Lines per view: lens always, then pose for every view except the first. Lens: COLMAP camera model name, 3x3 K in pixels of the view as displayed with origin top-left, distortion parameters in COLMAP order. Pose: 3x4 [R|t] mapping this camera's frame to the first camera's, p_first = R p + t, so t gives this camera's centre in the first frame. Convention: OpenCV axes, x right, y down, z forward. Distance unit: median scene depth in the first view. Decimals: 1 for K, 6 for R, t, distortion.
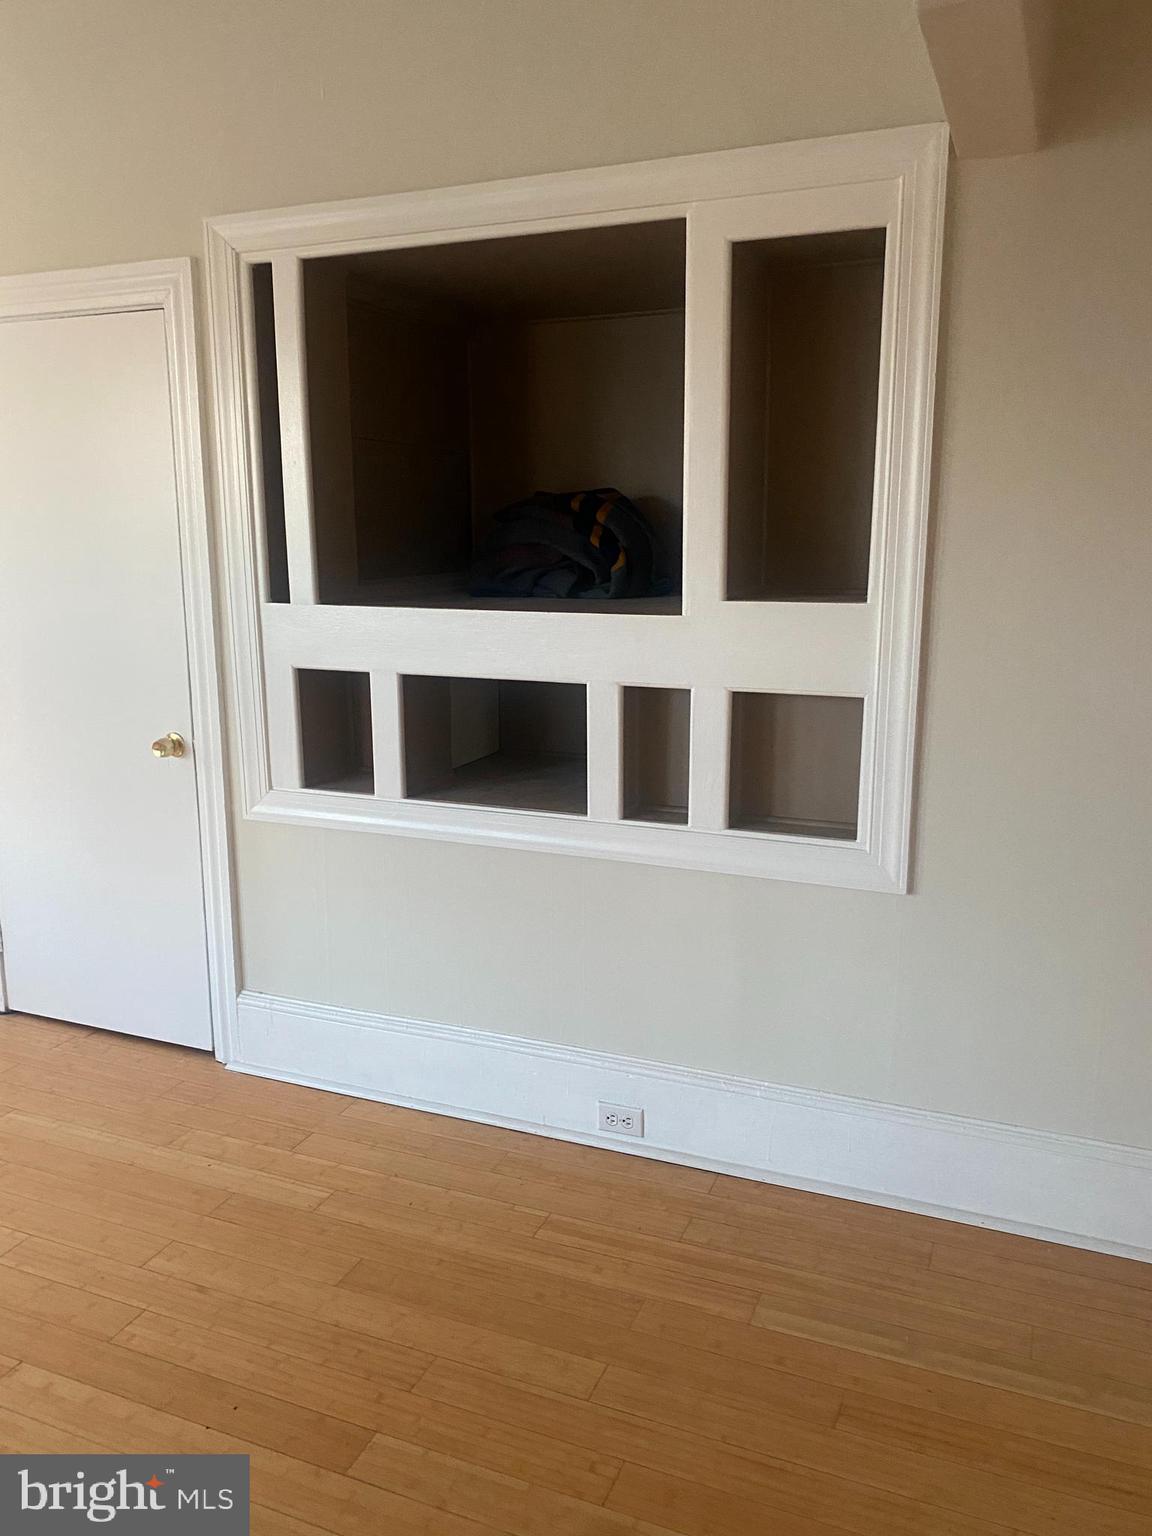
lens RADIAL K [[1166.0, 0, 571.9], [0, 1166.0, 757.4], [0, 0, 1]] dist [0.024882, -0.021270]
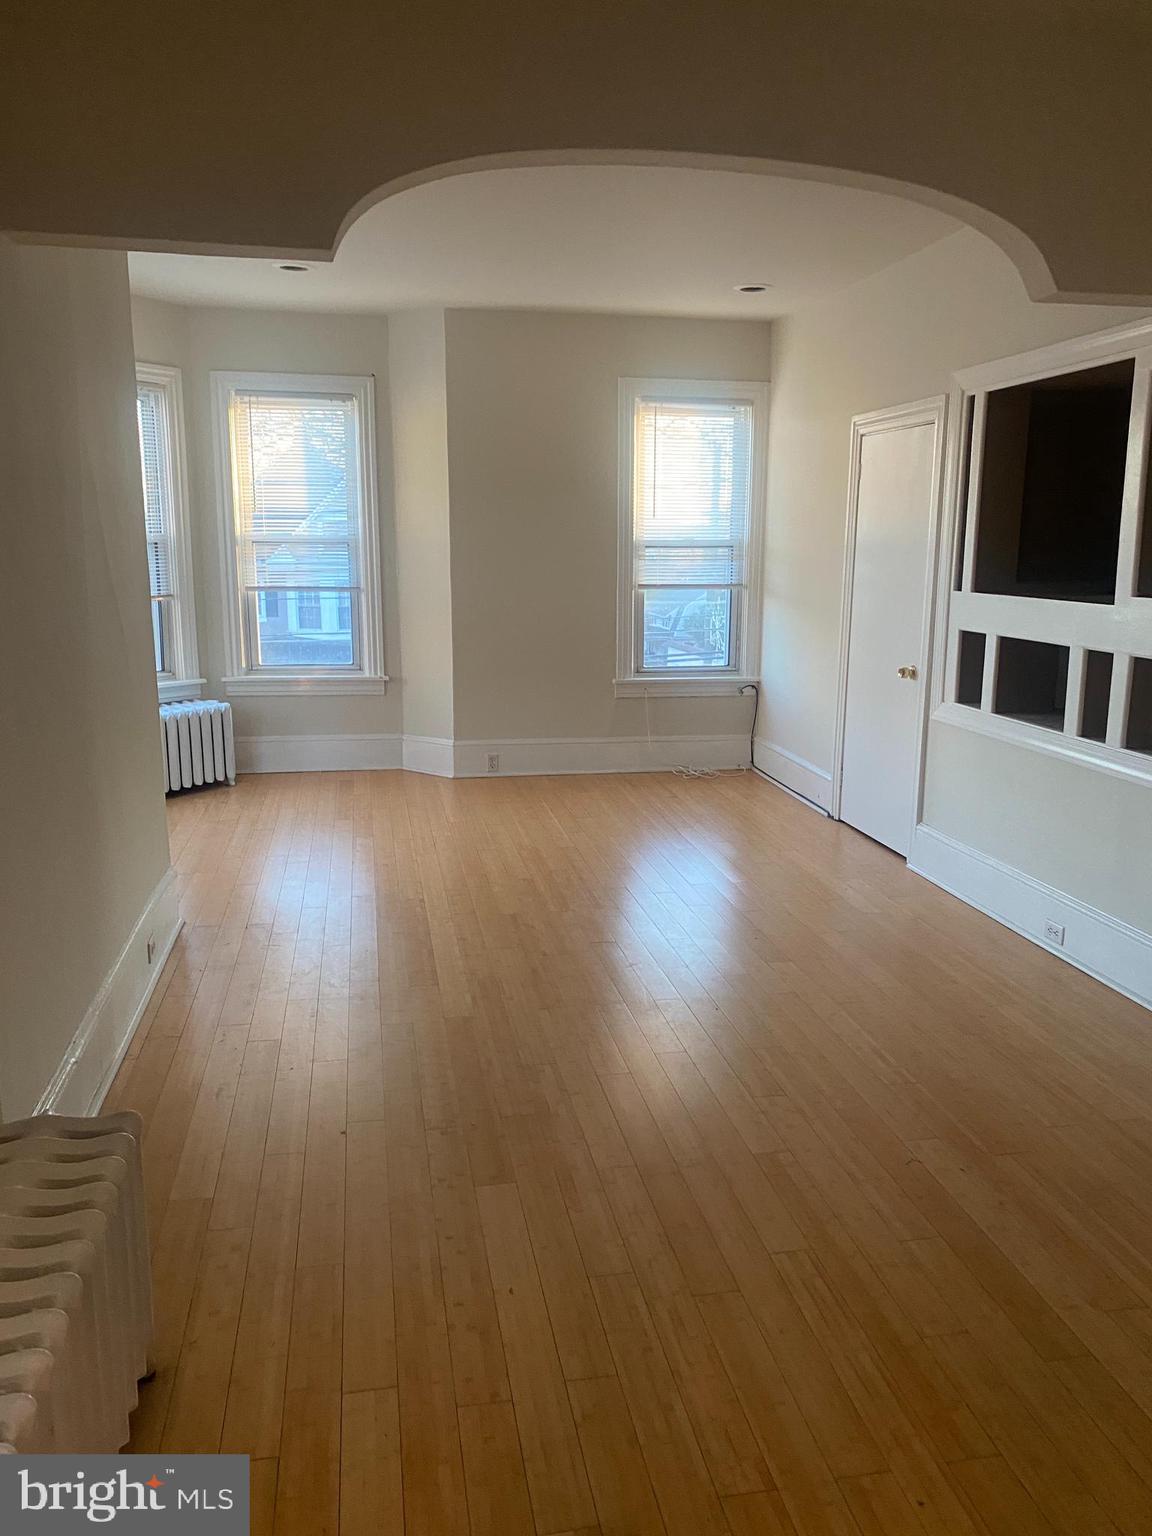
lens RADIAL K [[1166.0, 0, 580.3], [0, 1166.0, 768.9], [0, 0, 1]] dist [0.024882, -0.021270]
pose [[0.549113, 0.167779, -0.818734, 0.914650], [-0.171803, 0.981381, 0.085883, 0.072200], [0.817899, 0.093502, 0.567713, -0.404124]]
